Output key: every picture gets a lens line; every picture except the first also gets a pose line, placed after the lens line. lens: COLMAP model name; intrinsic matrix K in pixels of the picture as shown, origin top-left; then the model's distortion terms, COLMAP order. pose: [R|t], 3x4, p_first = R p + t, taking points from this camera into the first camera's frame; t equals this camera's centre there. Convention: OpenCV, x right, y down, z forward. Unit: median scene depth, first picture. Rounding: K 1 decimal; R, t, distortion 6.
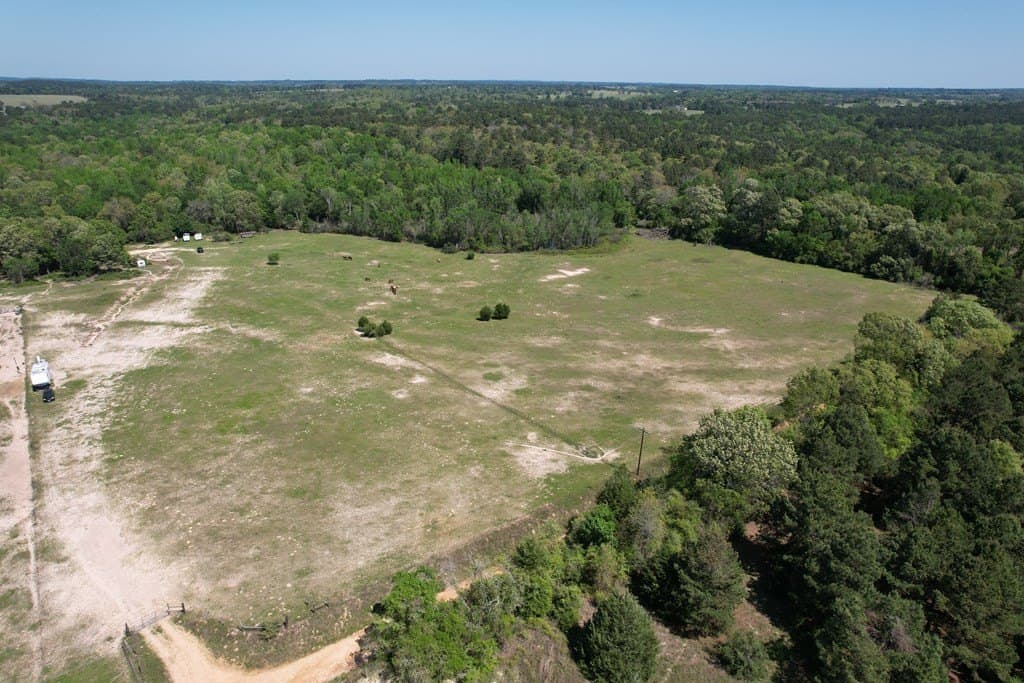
lens RADIAL K [[647.5, 0, 517.3], [0, 647.5, 344.3], [0, 0, 1]] dist [-0.069890, 0.060208]
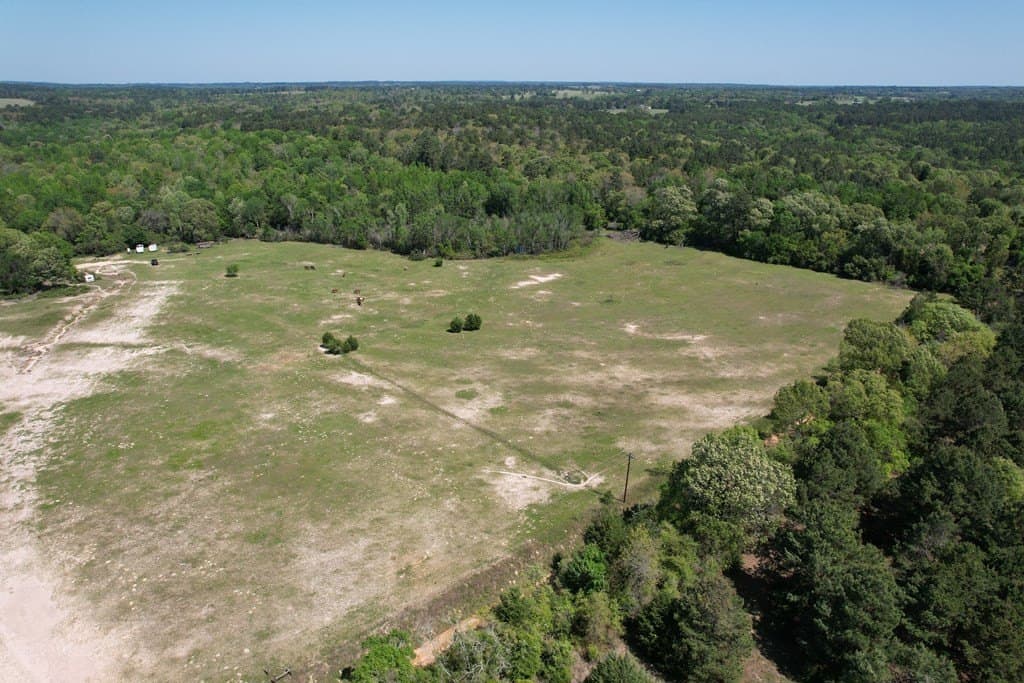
lens RADIAL K [[647.5, 0, 516.8], [0, 647.5, 344.1], [0, 0, 1]] dist [-0.069890, 0.060208]
pose [[0.998651, -0.024906, 0.045568, -0.003767], [0.024948, 0.999689, -0.000354, -0.016803], [-0.045545, 0.001490, 0.998961, 0.037119]]
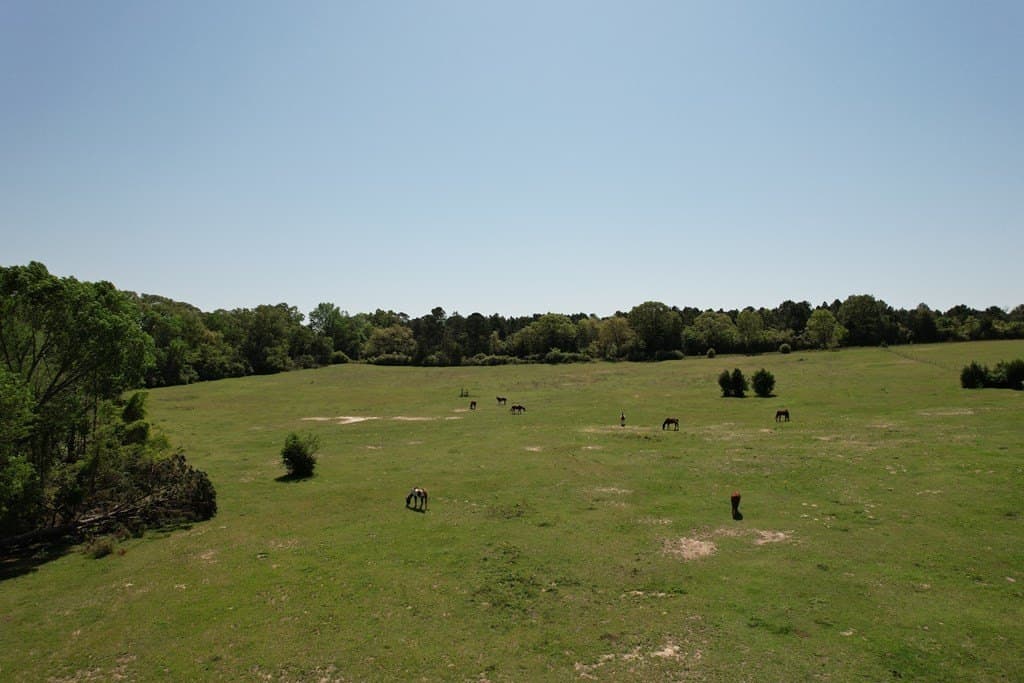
lens RADIAL K [[647.5, 0, 512.2], [0, 647.5, 344.2], [0, 0, 1]] dist [-0.069890, 0.060208]
pose [[-0.536678, -0.008856, 0.843740, -0.414862], [0.316117, 0.925009, 0.210782, -0.276744], [-0.782334, 0.379843, -0.493633, 1.461342]]
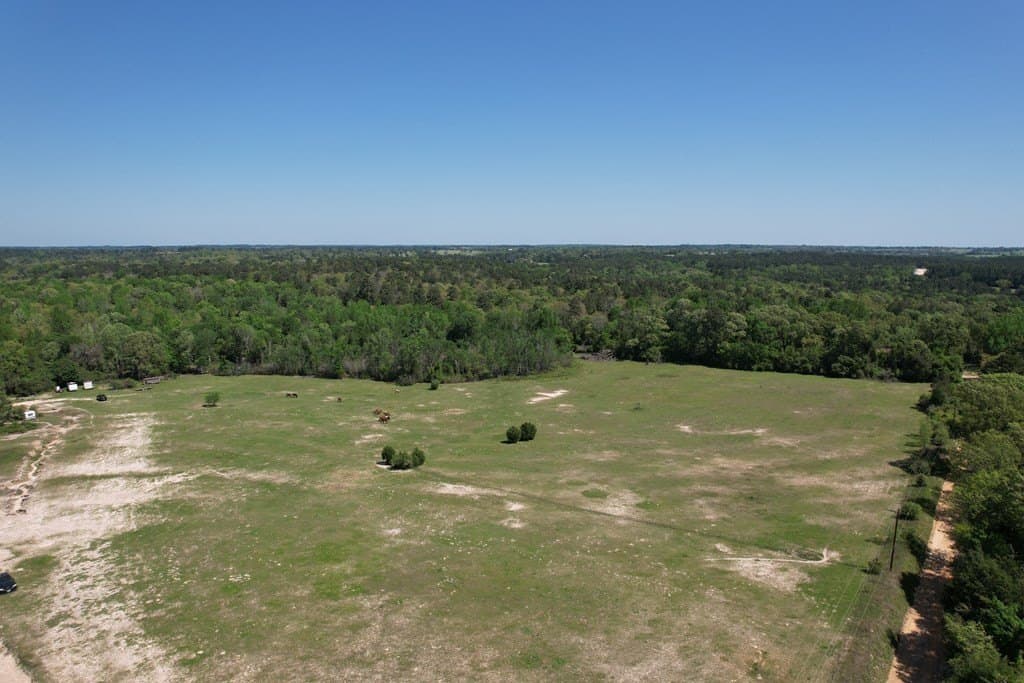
lens RADIAL K [[647.5, 0, 518.7], [0, 647.5, 344.1], [0, 0, 1]] dist [-0.069890, 0.060208]
pose [[0.969143, -0.047487, 0.241882, -0.247455], [0.102744, 0.969785, -0.221270, 0.027500], [-0.224066, 0.239295, 0.944739, 0.142187]]
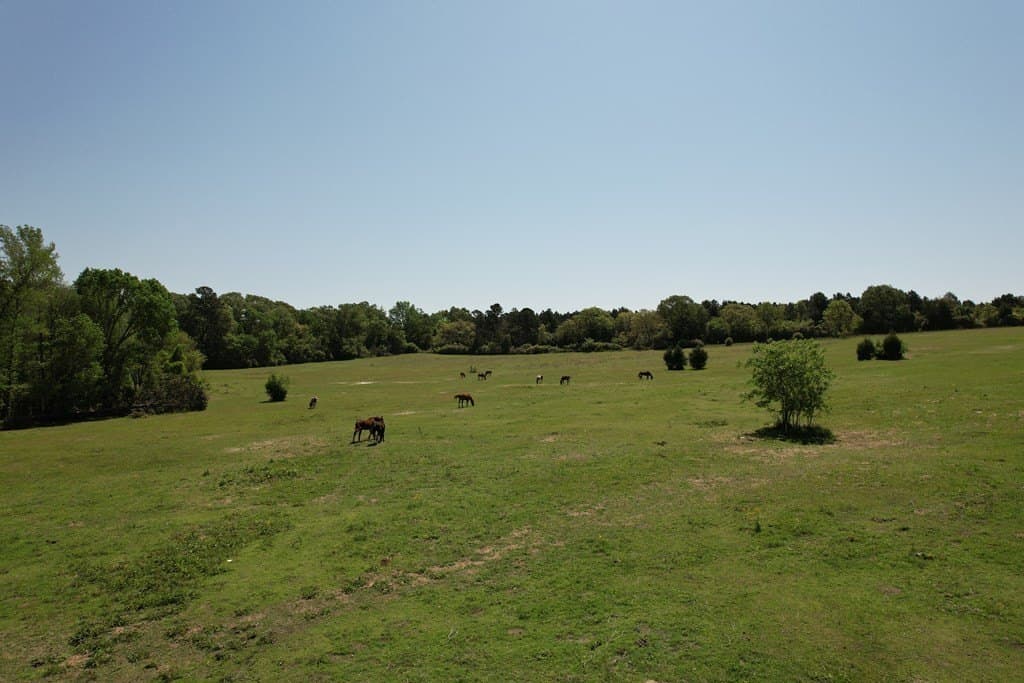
lens RADIAL K [[647.5, 0, 517.9], [0, 647.5, 345.1], [0, 0, 1]] dist [-0.069890, 0.060208]
pose [[-0.372402, -0.005947, 0.928052, -0.624728], [0.350449, 0.925045, 0.146553, -0.229106], [-0.859361, 0.379812, -0.342405, 1.403524]]
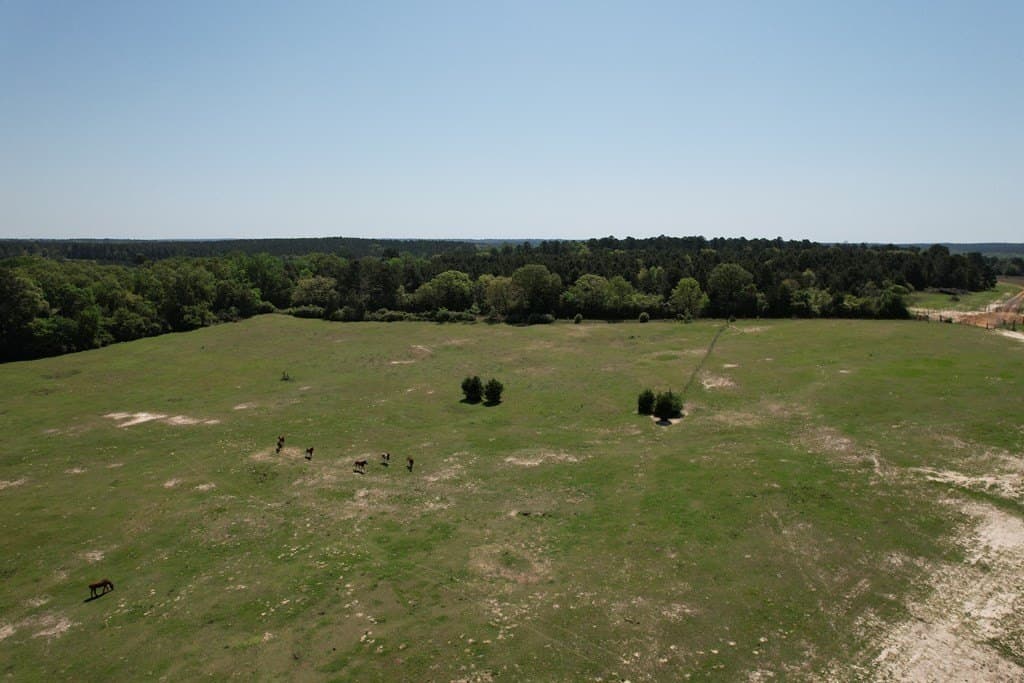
lens RADIAL K [[647.5, 0, 506.0], [0, 647.5, 337.9], [0, 0, 1]] dist [-0.069890, 0.060208]
pose [[-0.458772, -0.146760, 0.876350, -0.643127], [0.327540, 0.888881, 0.320326, -0.311473], [-0.825982, 0.433996, -0.359724, 1.210422]]
